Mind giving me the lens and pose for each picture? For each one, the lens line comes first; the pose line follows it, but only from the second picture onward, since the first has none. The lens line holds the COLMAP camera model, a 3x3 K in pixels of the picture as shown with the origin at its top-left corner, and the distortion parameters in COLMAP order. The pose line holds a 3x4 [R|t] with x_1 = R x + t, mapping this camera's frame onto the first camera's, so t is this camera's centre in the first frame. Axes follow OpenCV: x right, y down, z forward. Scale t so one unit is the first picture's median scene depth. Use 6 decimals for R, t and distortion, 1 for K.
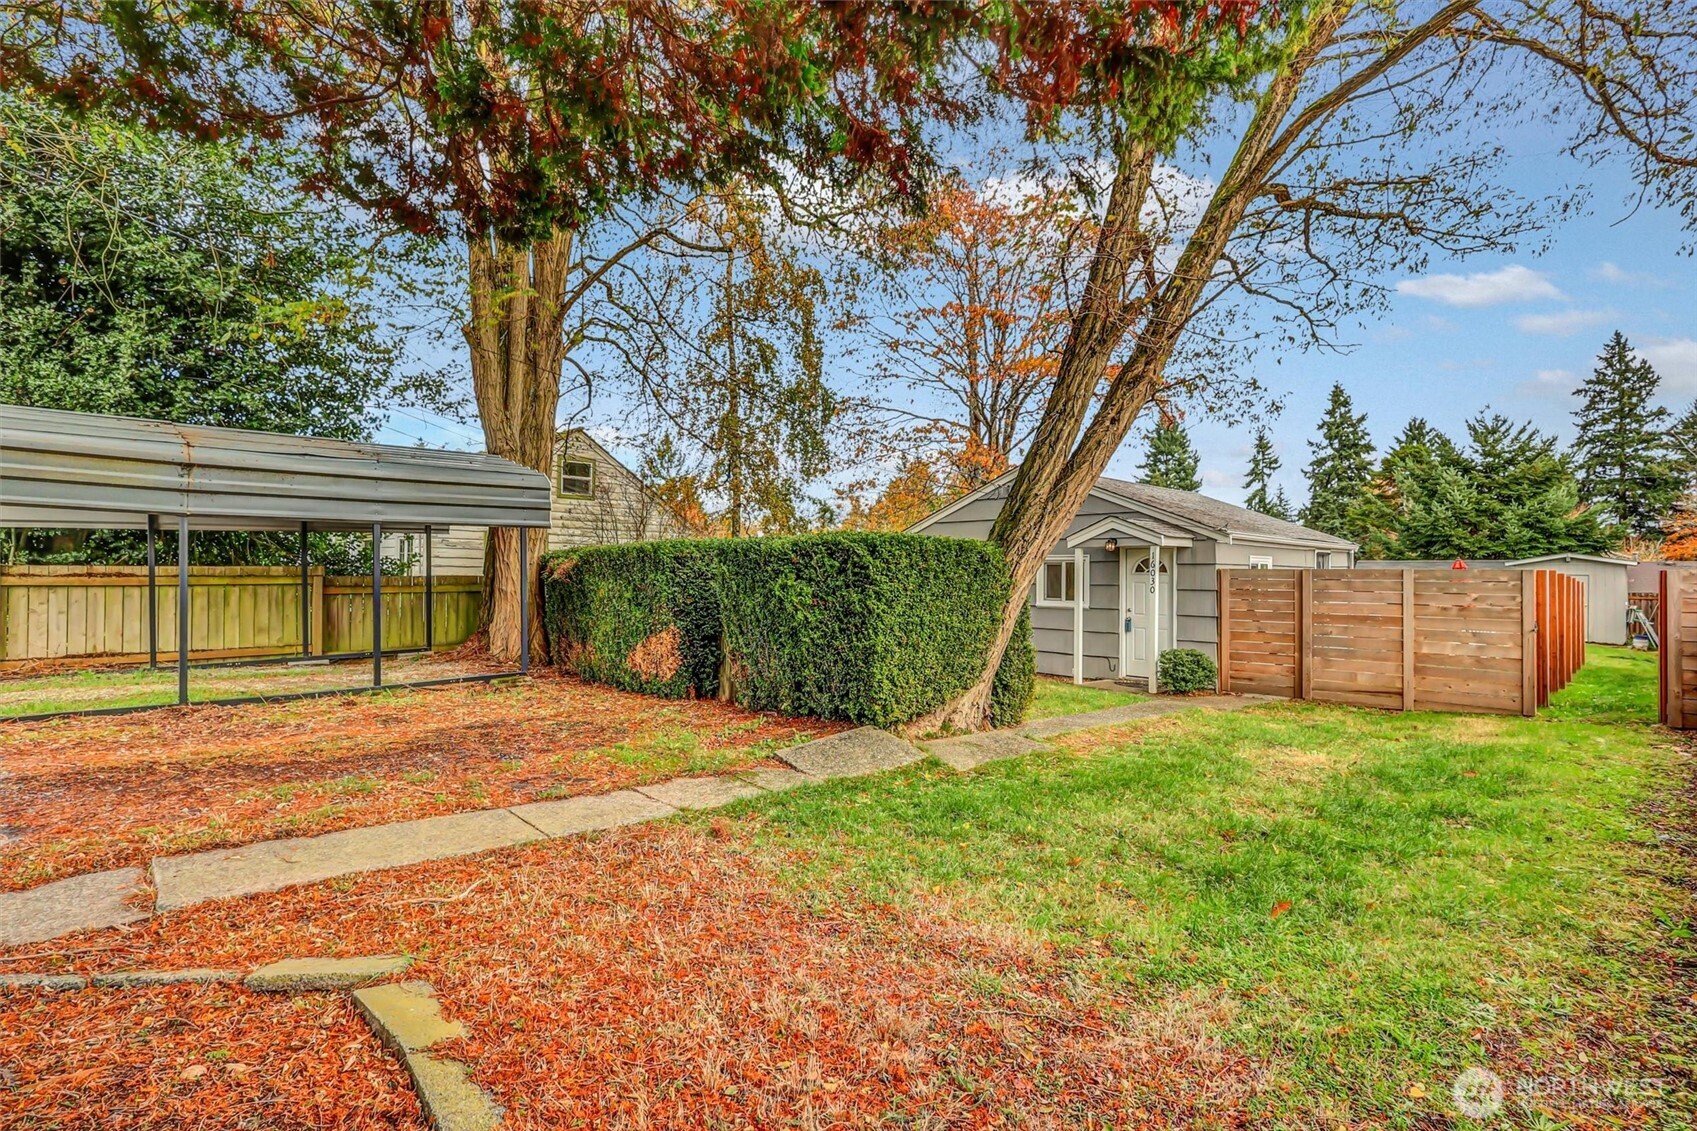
lens RADIAL K [[815.5, 0, 842.3], [0, 815.5, 563.9], [0, 0, 1]] dist [0.000722, 0.001242]
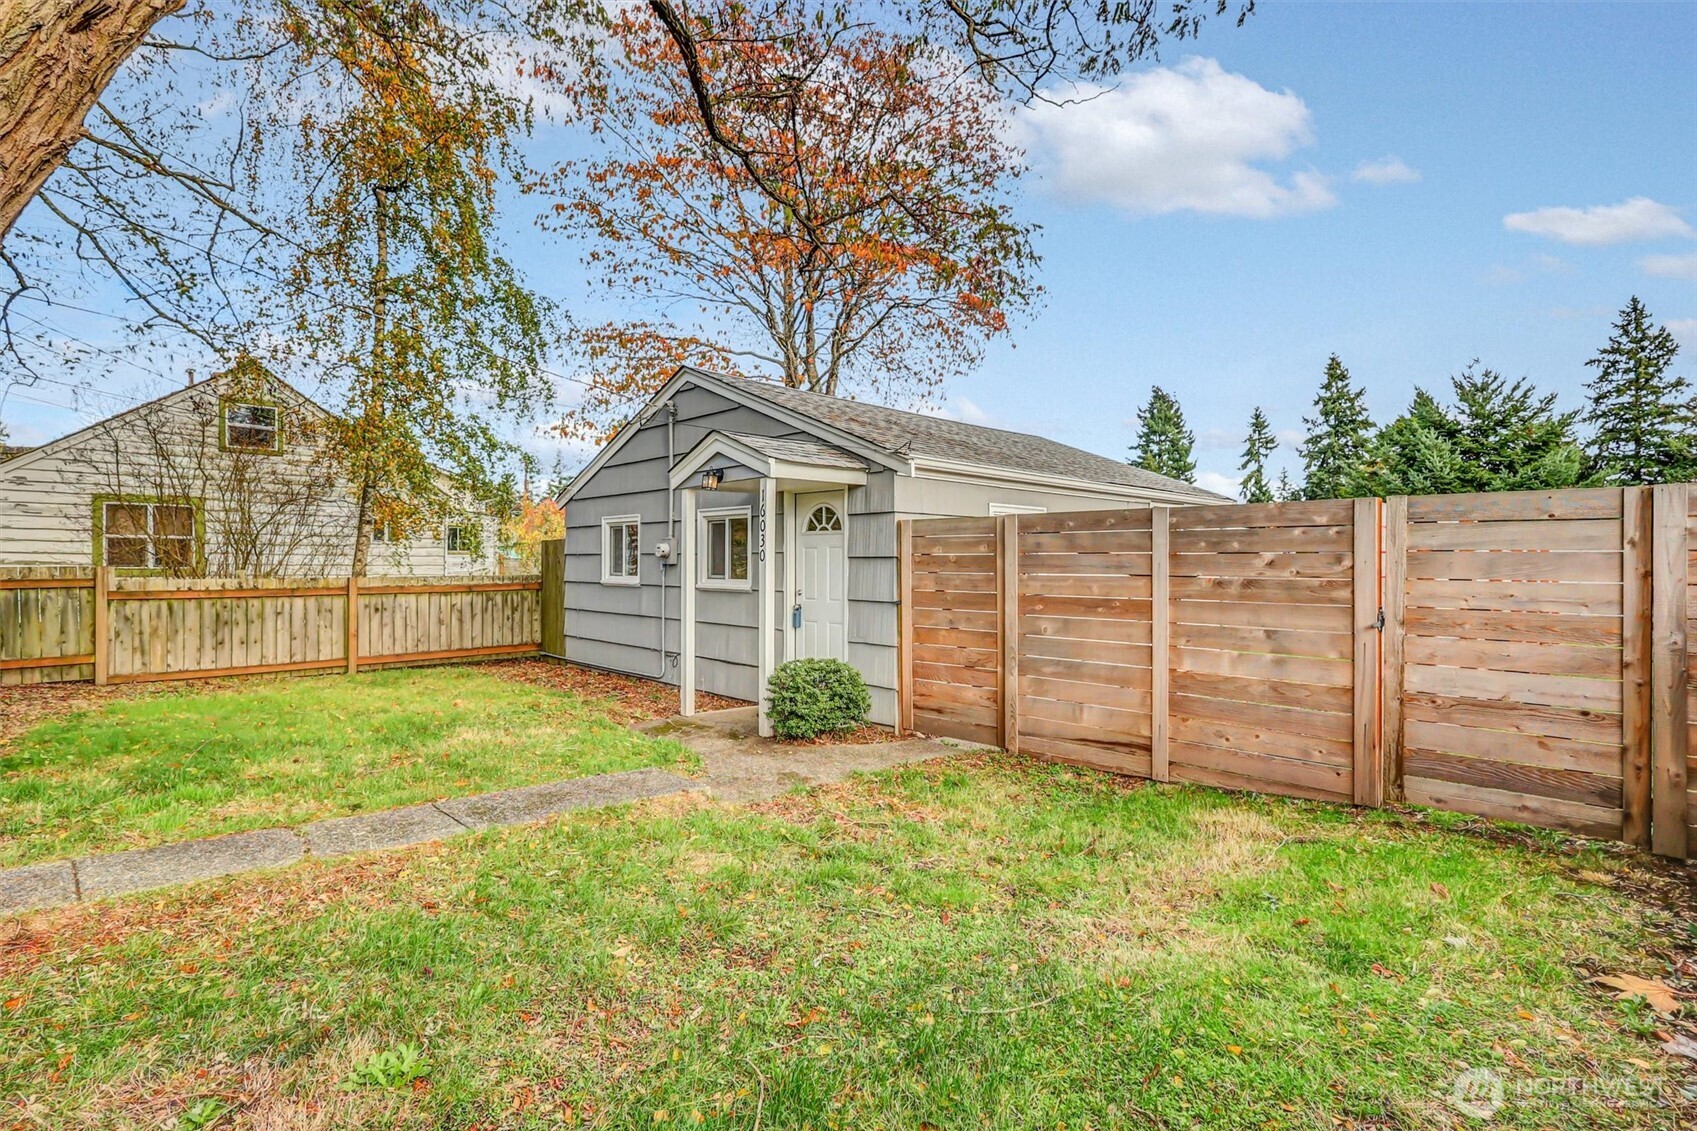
lens RADIAL K [[815.5, 0, 854.2], [0, 815.5, 568.8], [0, 0, 1]] dist [0.000722, 0.001242]
pose [[0.999985, -0.004225, -0.003603, 0.062771], [0.004293, 0.999808, 0.019133, 0.004296], [0.003521, -0.019148, 0.999810, 0.060582]]
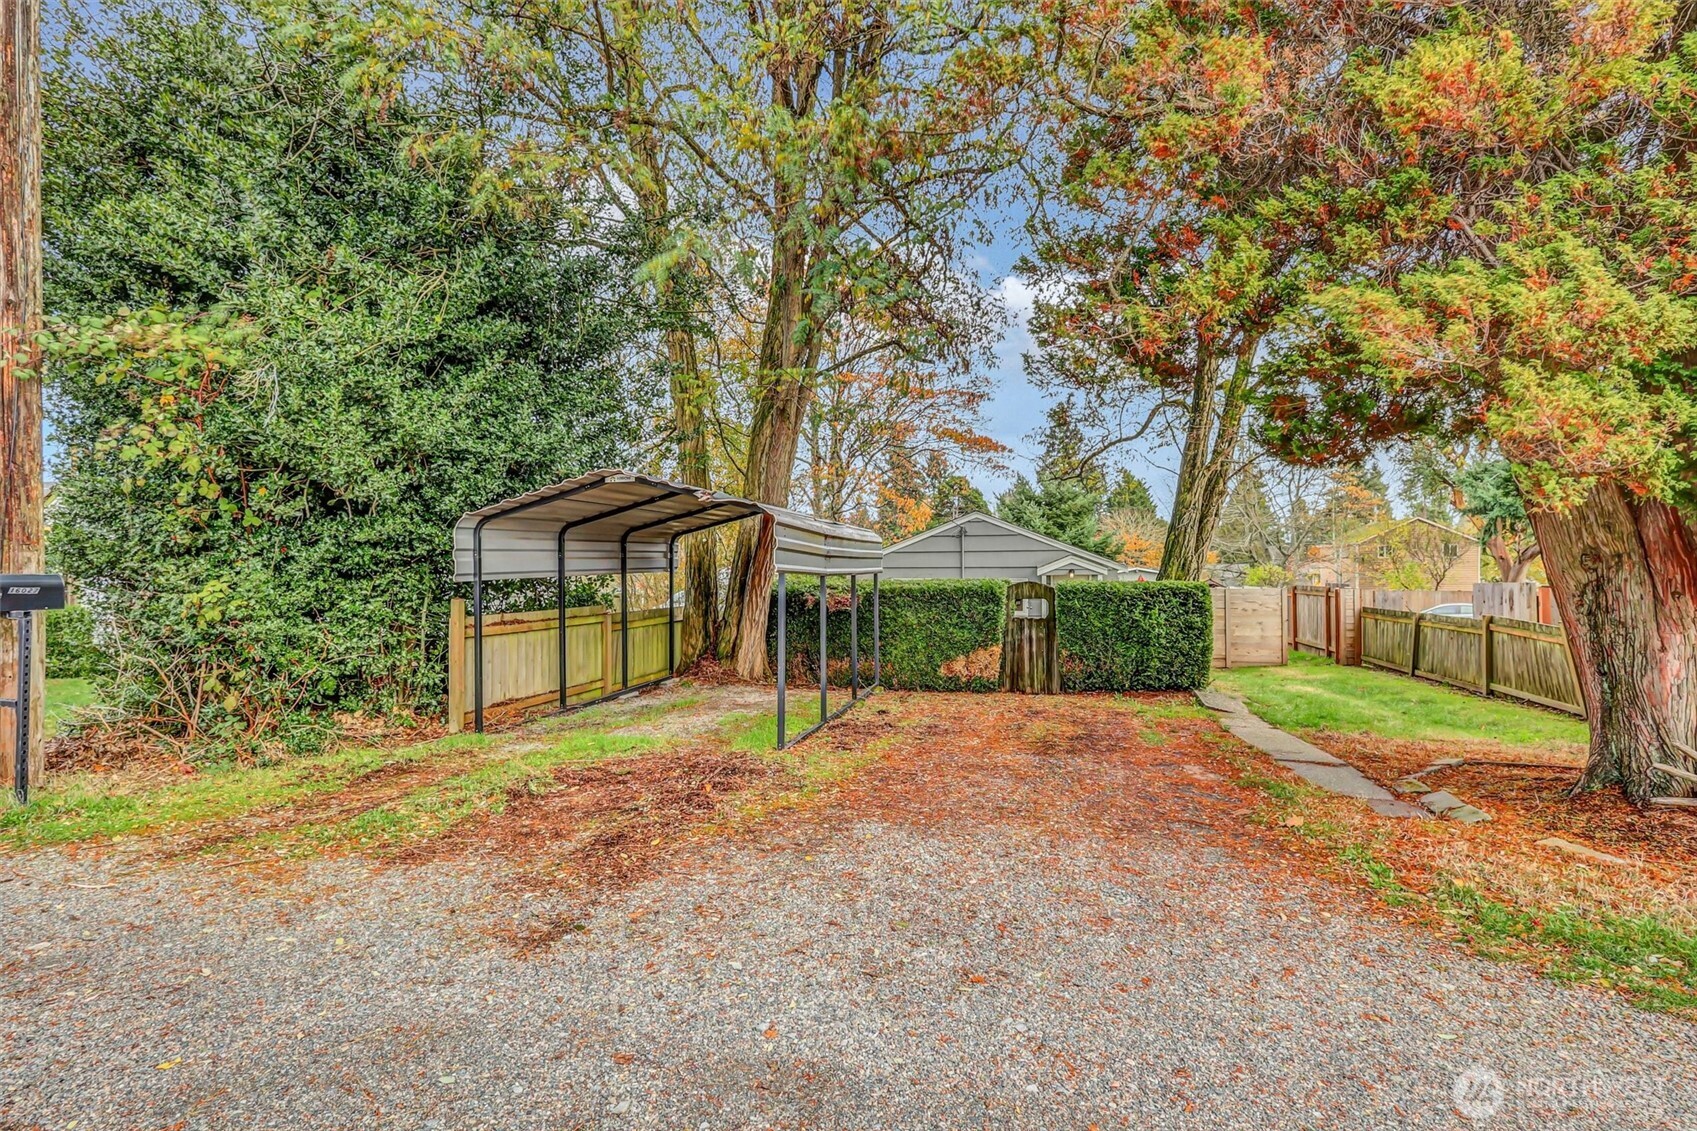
lens RADIAL K [[815.5, 0, 841.6], [0, 815.5, 570.8], [0, 0, 1]] dist [0.000722, 0.001242]
pose [[0.851258, -0.007903, 0.524688, -0.123370], [0.002989, 0.999943, 0.010211, -0.006682], [-0.524739, -0.007123, 0.851233, -0.008813]]
